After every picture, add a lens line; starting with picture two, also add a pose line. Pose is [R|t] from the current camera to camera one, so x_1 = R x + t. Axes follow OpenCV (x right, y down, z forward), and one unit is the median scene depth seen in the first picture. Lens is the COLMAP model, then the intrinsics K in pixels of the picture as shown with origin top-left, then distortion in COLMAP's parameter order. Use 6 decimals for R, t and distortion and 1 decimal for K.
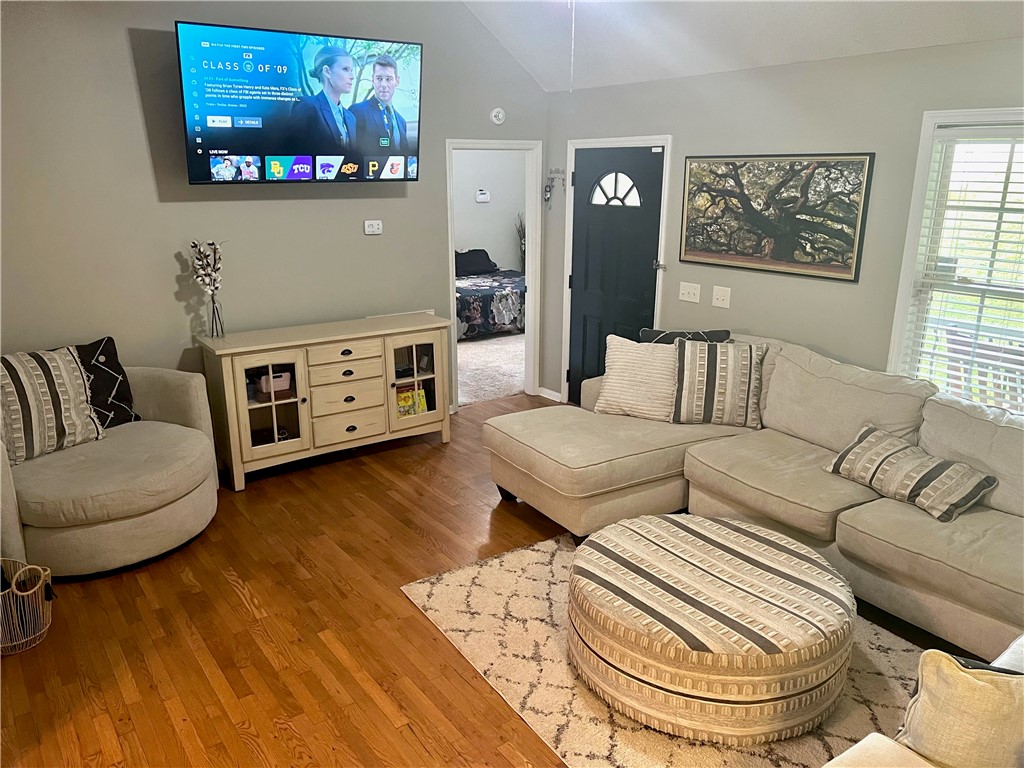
lens RADIAL K [[766.1, 0, 512.7], [0, 766.1, 385.4], [0, 0, 1]] dist [0.055639, -0.058771]
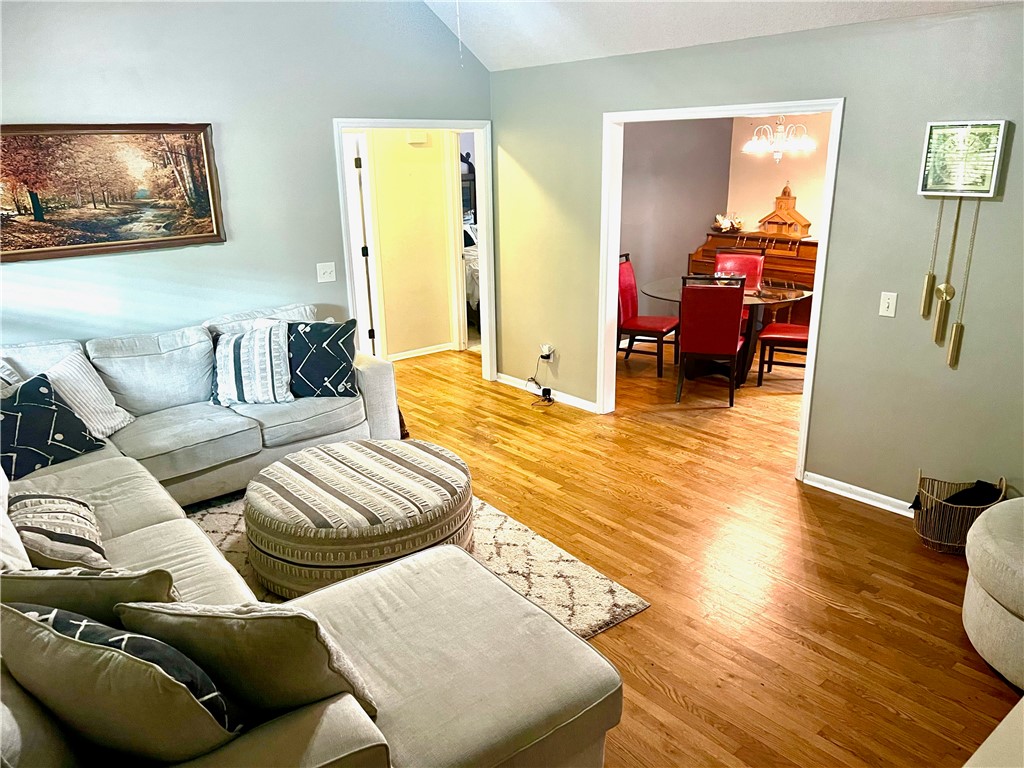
lens RADIAL K [[766.1, 0, 504.6], [0, 766.1, 387.8], [0, 0, 1]] dist [0.055639, -0.058771]
pose [[-0.997928, 0.034860, -0.054070, 0.055587], [-0.000311, 0.837845, 0.545908, -0.375261], [0.064332, 0.544794, -0.836099, 1.340718]]
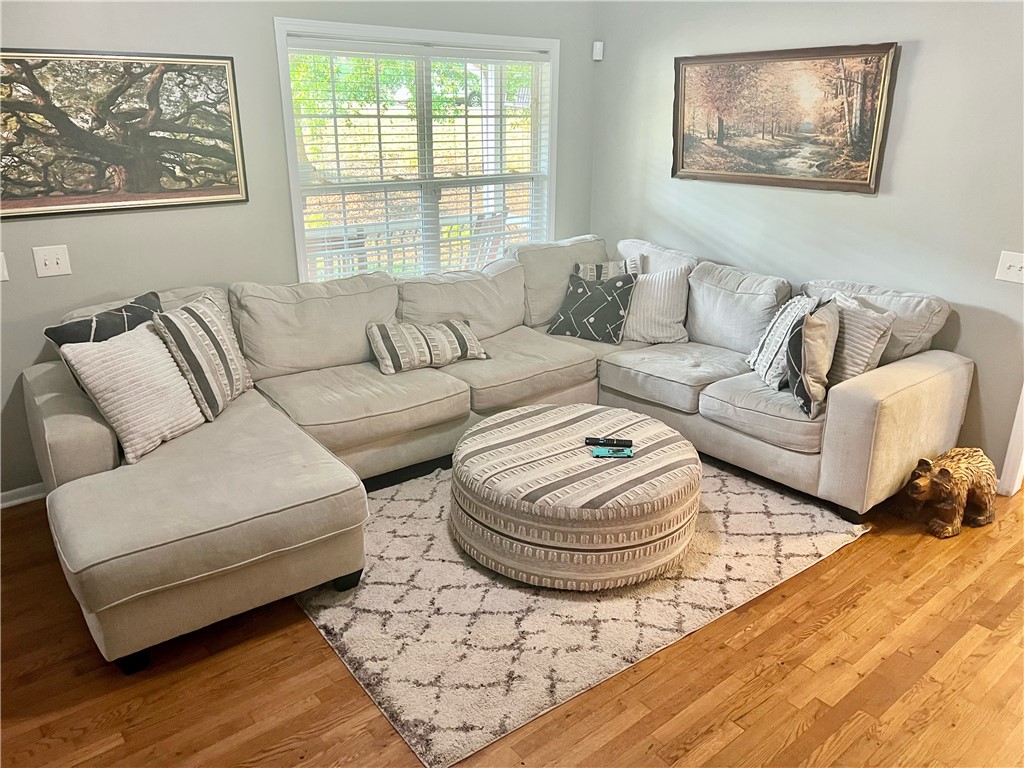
lens RADIAL K [[766.1, 0, 508.8], [0, 766.1, 381.7], [0, 0, 1]] dist [0.055639, -0.058771]
pose [[-0.054337, -0.342800, 0.937836, -0.506386], [0.266728, 0.900111, 0.344465, -0.169524], [-0.962239, 0.268865, 0.042525, 0.695162]]
